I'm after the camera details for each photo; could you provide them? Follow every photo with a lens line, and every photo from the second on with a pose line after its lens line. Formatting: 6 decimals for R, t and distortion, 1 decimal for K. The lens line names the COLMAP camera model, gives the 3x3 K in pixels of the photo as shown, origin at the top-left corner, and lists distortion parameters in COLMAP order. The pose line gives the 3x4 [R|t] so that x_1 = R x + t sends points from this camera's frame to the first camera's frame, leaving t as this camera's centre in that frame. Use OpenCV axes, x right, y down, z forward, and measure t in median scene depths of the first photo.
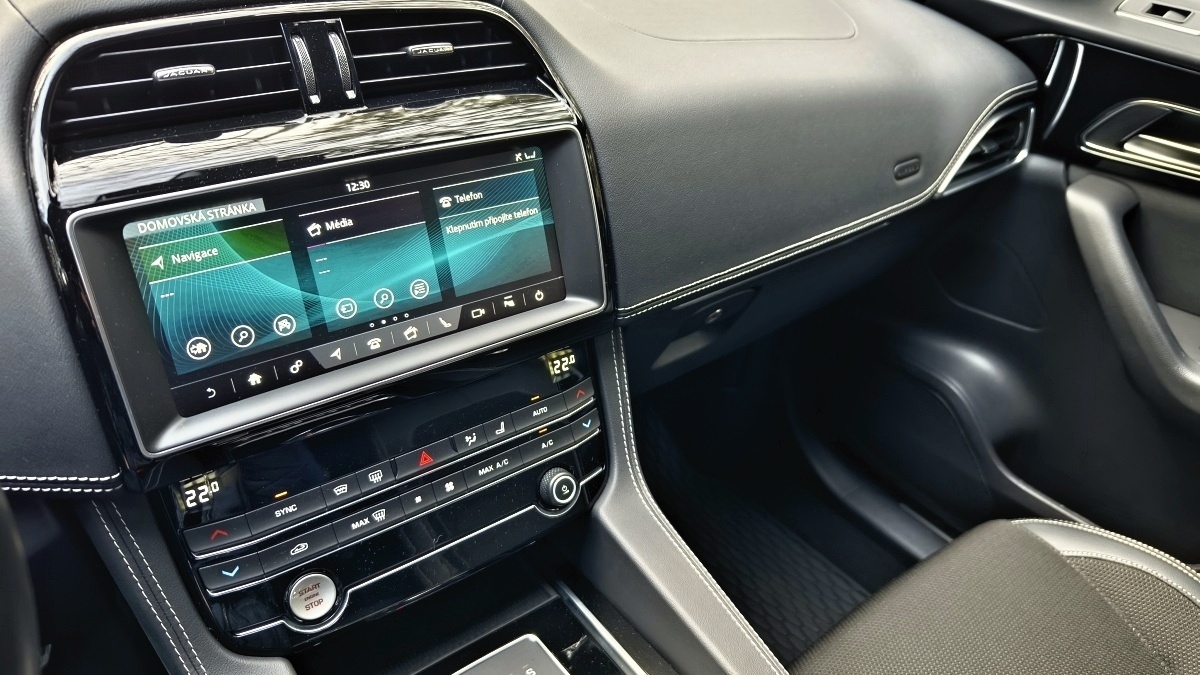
lens RADIAL K [[803.2, 0, 603.0], [0, 803.2, 347.2], [0, 0, 1]] dist [-0.035494, 0.004467]
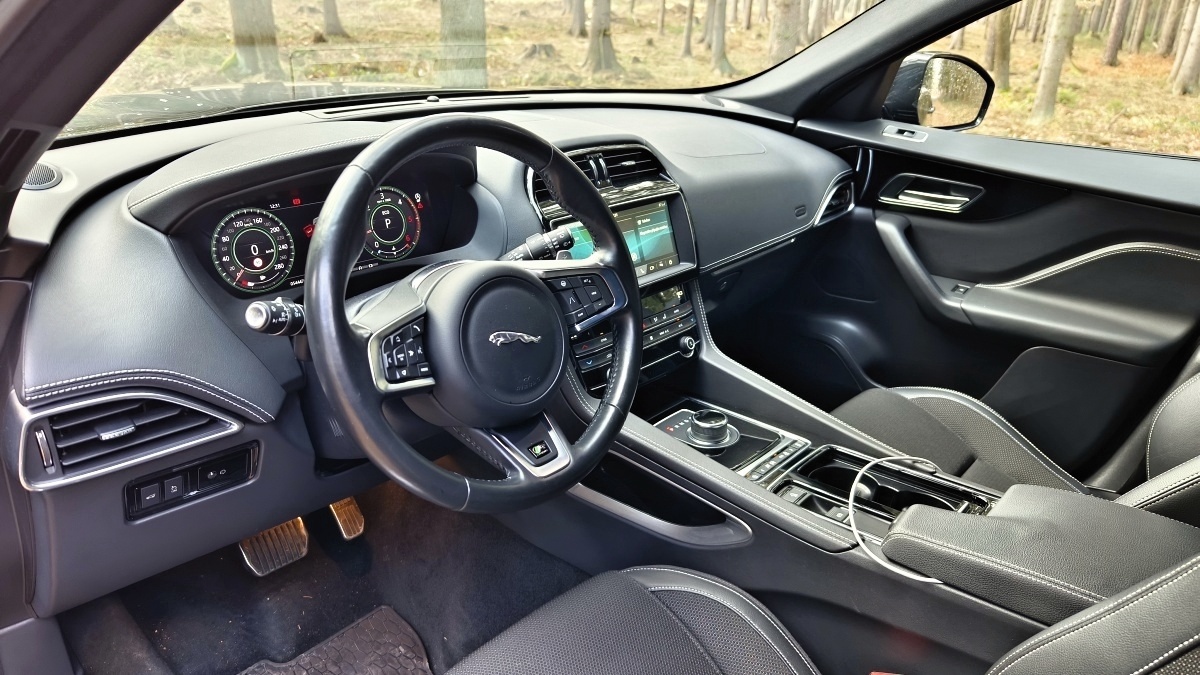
lens RADIAL K [[803.2, 0, 603.0], [0, 803.2, 347.2], [0, 0, 1]] dist [-0.035494, 0.004467]
pose [[0.981347, -0.093788, 0.167817, -0.745044], [0.118350, 0.982635, -0.142908, 0.530800], [-0.151499, 0.160103, 0.975405, -1.321513]]
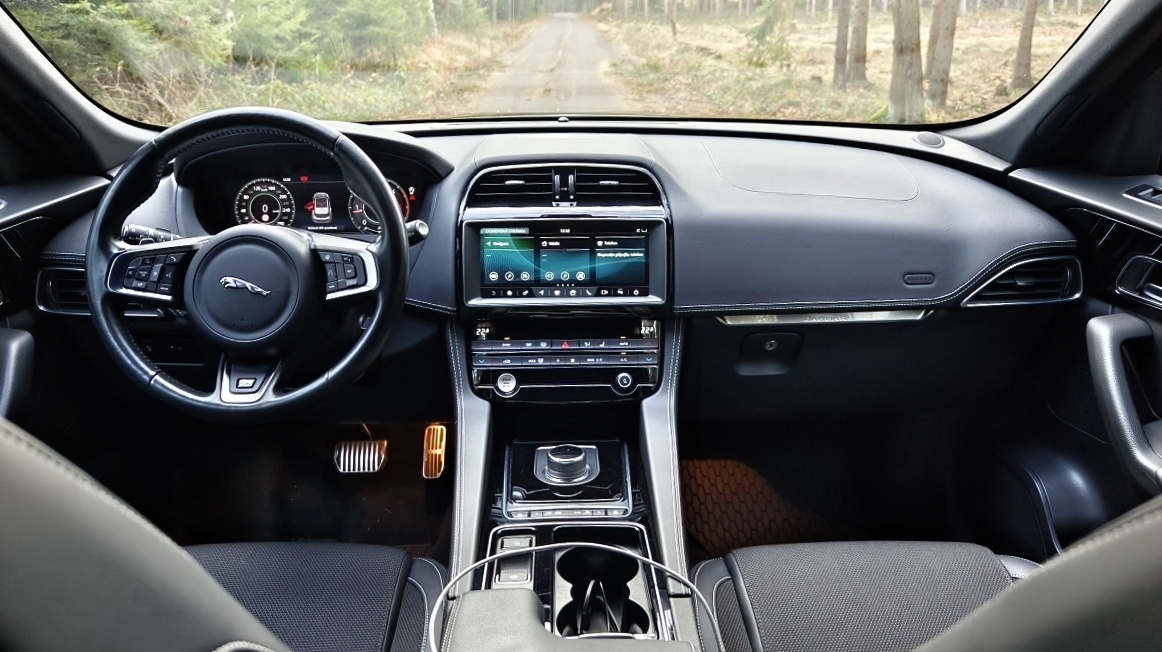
lens RADIAL K [[777.3, 0, 581.0], [0, 777.3, 326.0], [0, 0, 1]] dist [-0.001346, -0.002716]
pose [[0.819778, 0.137847, -0.555844, 1.067116], [-0.268549, 0.949797, -0.160520, 0.436192], [0.505811, 0.280863, 0.815642, -0.847647]]
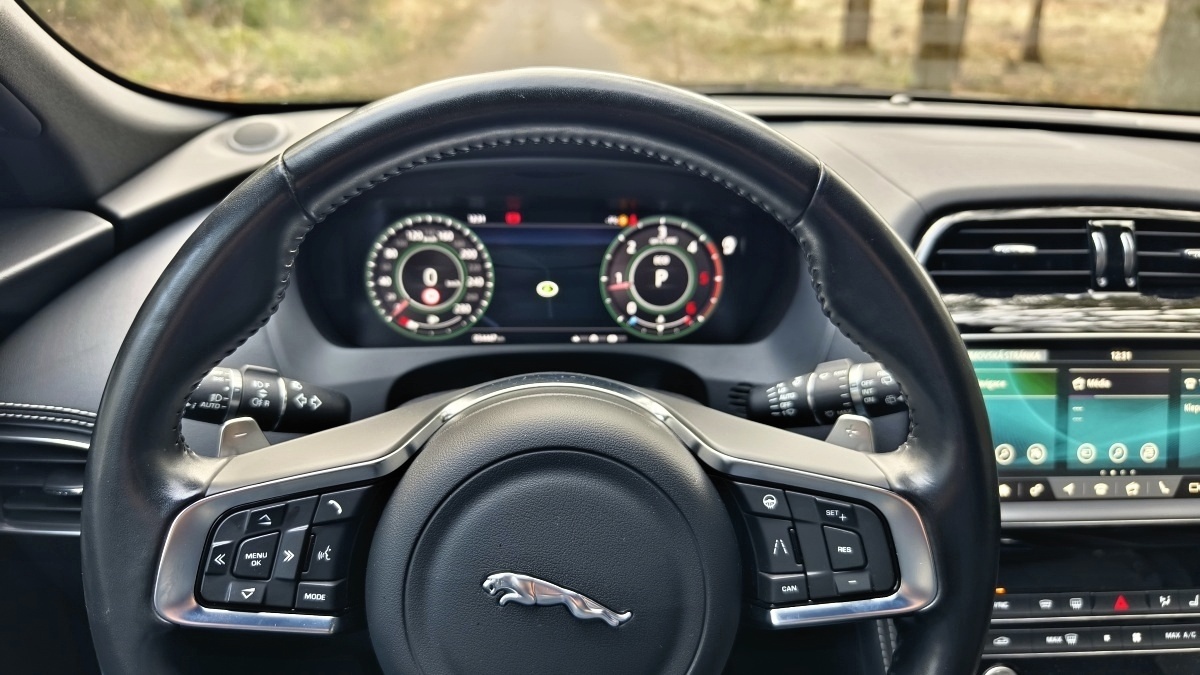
lens RADIAL K [[834.0, 0, 605.6], [0, 834.0, 348.1], [0, 0, 1]] dist [-0.006222, -0.003385]
pose [[0.839644, 0.176319, -0.513722, -0.288979], [-0.275594, 0.953342, -0.123235, 0.139318], [0.468024, 0.245052, 0.849060, -0.380242]]
